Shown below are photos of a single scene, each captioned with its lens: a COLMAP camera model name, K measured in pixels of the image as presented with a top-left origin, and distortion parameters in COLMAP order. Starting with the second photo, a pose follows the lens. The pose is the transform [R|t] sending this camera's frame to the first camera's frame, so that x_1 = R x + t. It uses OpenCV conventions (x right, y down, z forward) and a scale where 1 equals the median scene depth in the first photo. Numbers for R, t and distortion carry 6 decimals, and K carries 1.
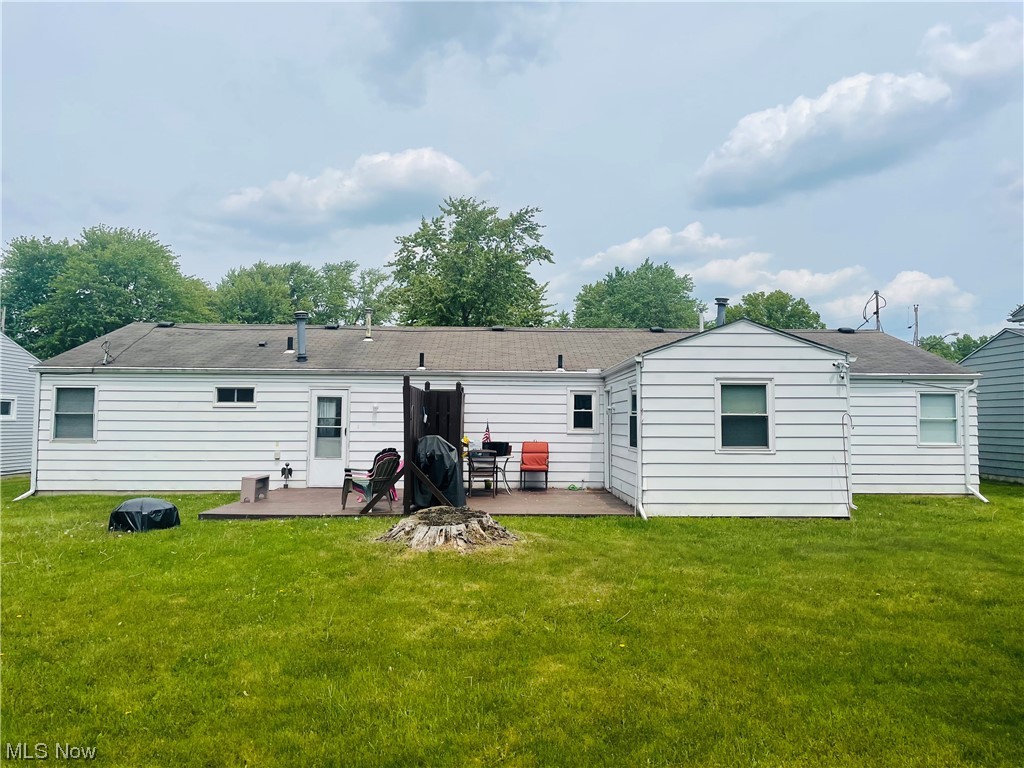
lens RADIAL K [[759.8, 0, 512.0], [0, 759.8, 384.0], [0, 0, 1]] dist [-0.005813, -0.006441]
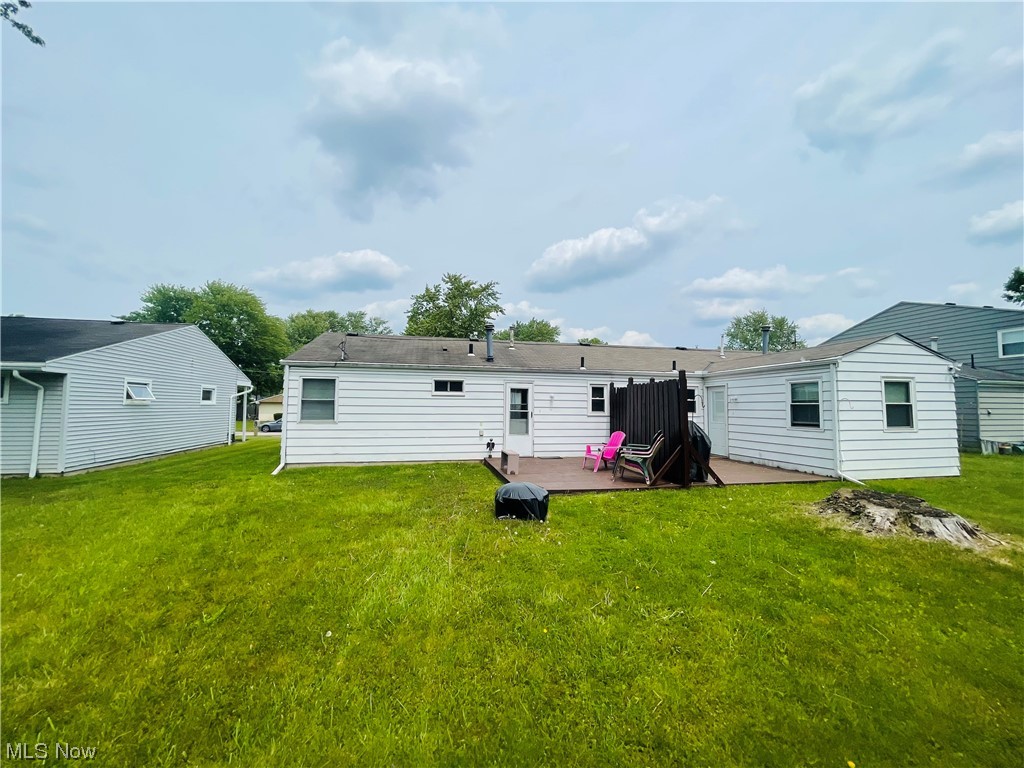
lens RADIAL K [[411.8, 0, 512.0], [0, 411.8, 384.0], [0, 0, 1]] dist [-0.021559, -0.000047]
pose [[0.985593, 0.012670, 0.168658, -0.375462], [-0.012336, 0.999919, -0.003025, 0.011595], [-0.168683, 0.000901, 0.985670, 0.292712]]
